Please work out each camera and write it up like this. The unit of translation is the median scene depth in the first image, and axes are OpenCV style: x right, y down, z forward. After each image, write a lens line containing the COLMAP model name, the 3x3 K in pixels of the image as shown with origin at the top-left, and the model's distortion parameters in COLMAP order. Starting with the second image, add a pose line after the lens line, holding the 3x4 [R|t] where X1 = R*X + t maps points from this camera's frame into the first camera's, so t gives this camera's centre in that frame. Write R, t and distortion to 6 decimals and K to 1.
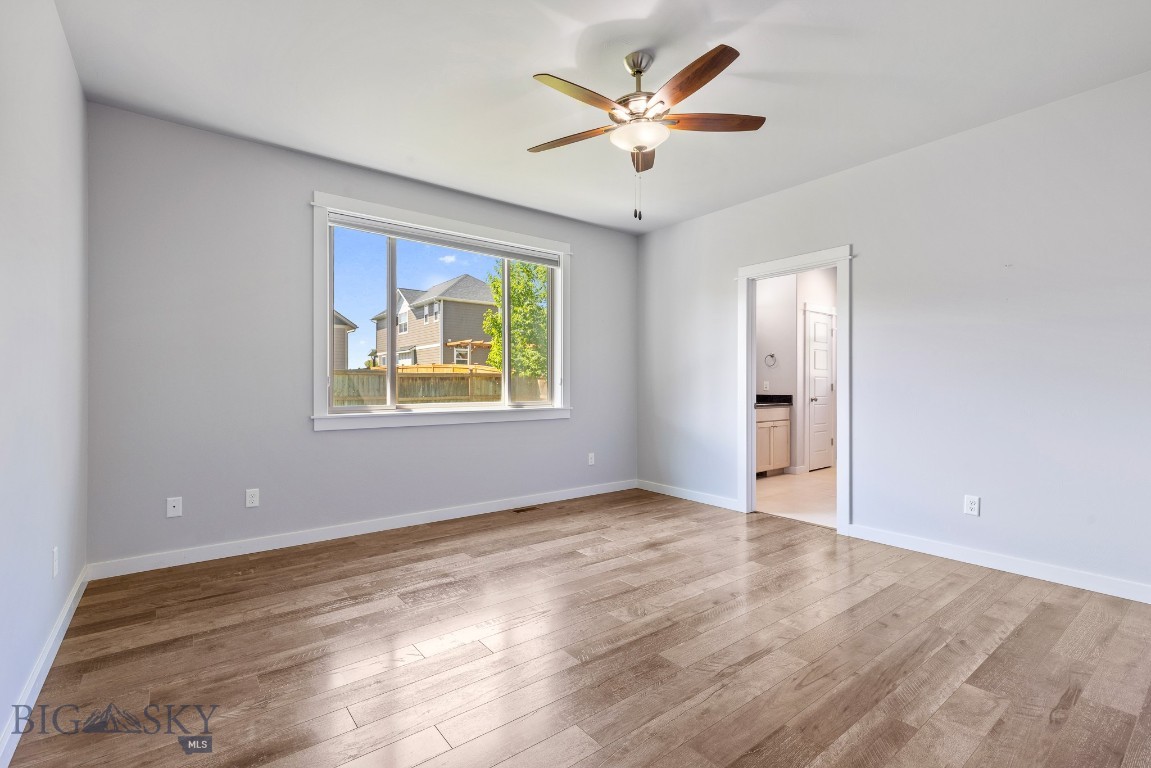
lens RADIAL K [[520.8, 0, 575.5], [0, 520.8, 384.0], [0, 0, 1]] dist [0.013065, -0.000162]
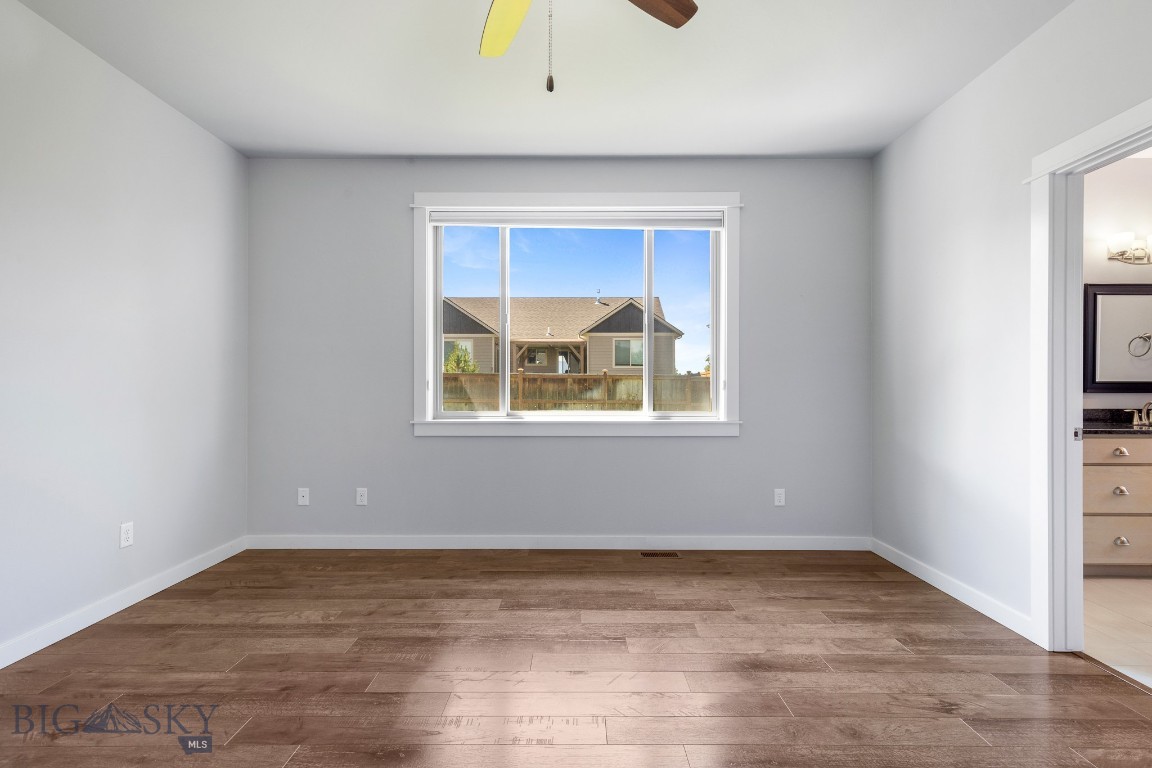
lens RADIAL K [[521.2, 0, 576.0], [0, 521.2, 384.0], [0, 0, 1]] dist [0.013065, -0.000162]
pose [[0.788459, -0.005778, -0.615061, 0.327178], [-0.000349, 0.999952, -0.009841, 0.001791], [0.615088, 0.007974, 0.788418, 0.387450]]
